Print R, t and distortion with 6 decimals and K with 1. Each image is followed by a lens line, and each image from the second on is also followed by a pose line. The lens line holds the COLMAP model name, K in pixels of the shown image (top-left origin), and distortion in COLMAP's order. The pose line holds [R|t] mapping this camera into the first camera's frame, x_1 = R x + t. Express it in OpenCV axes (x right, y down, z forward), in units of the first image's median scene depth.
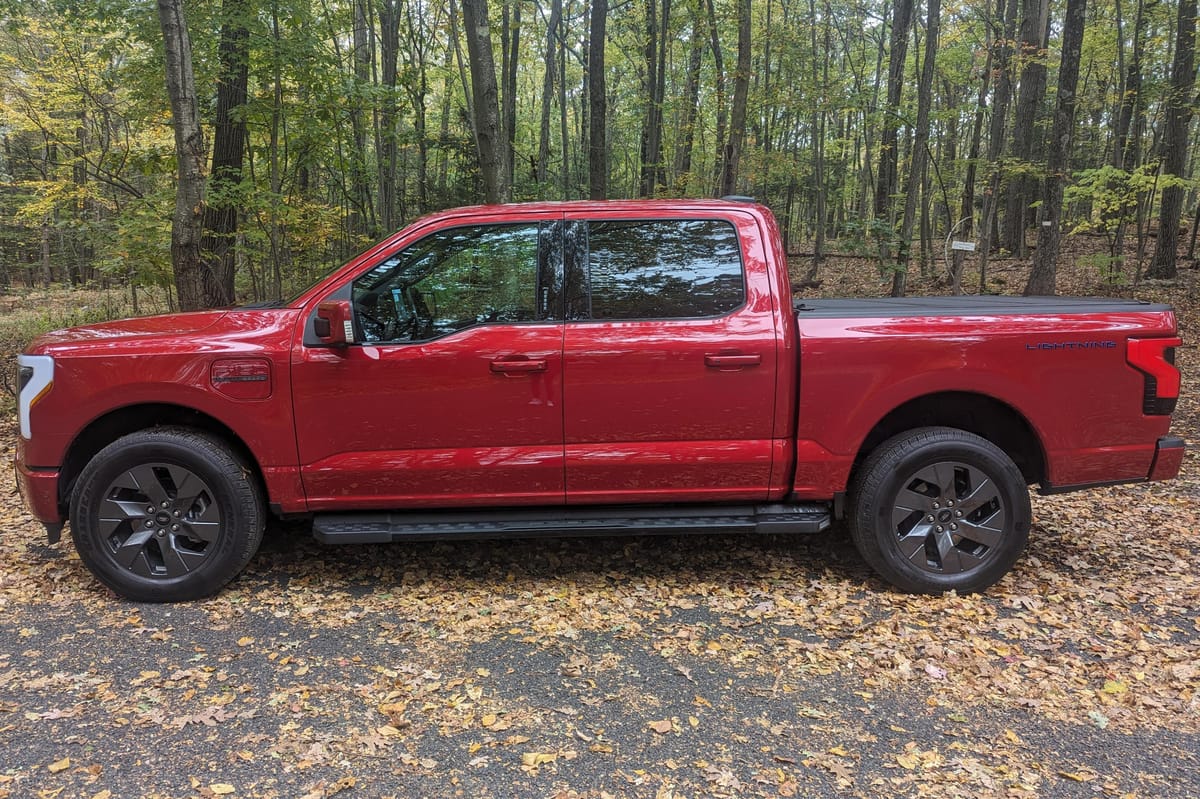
lens RADIAL K [[842.6, 0, 600.0], [0, 842.6, 399.5], [0, 0, 1]] dist [0.002583, 0.000484]
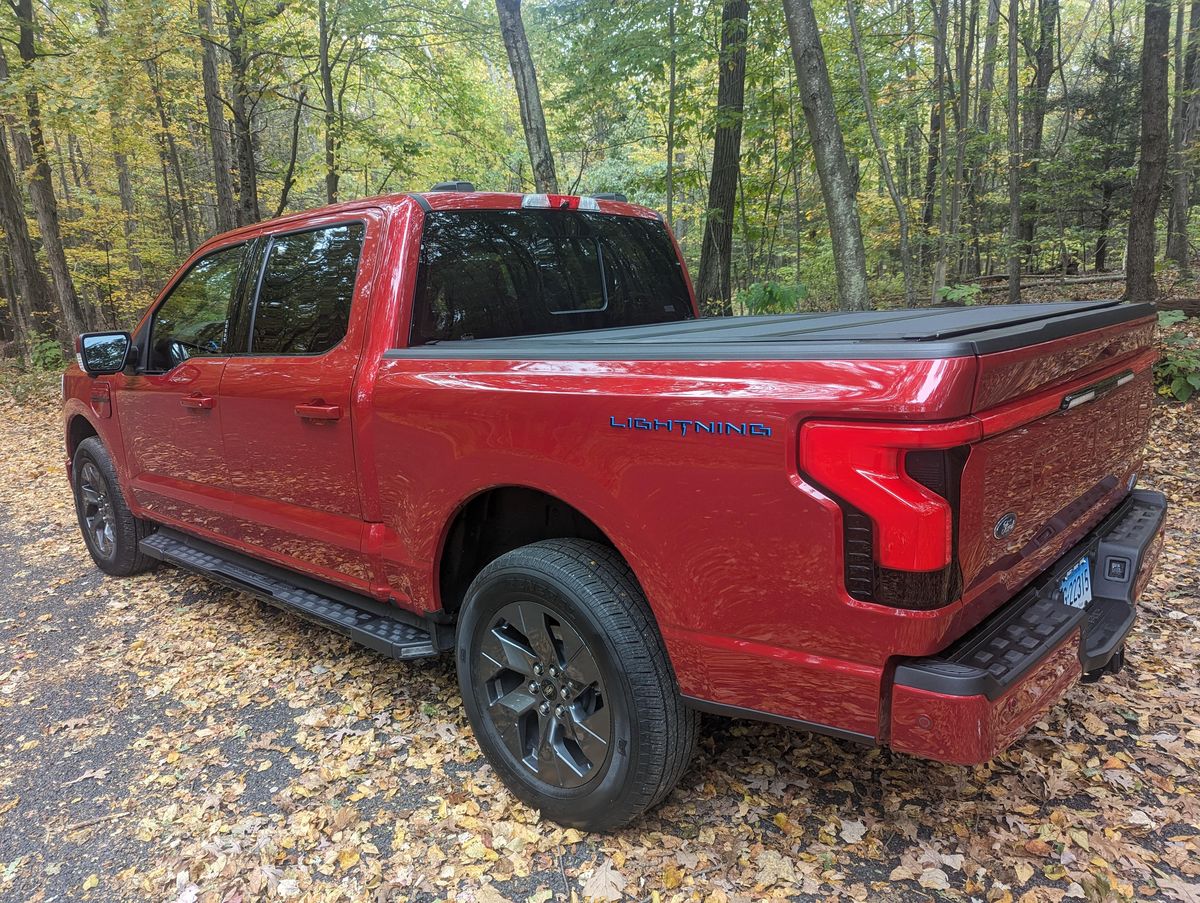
lens RADIAL K [[849.9, 0, 594.7], [0, 849.9, 445.2], [0, 0, 1]] dist [0.049914, -0.040237]
pose [[0.699941, 0.089481, -0.708573, 0.852572], [-0.054597, 0.995921, 0.071836, -0.076093], [0.712111, -0.011595, 0.701971, 0.615583]]
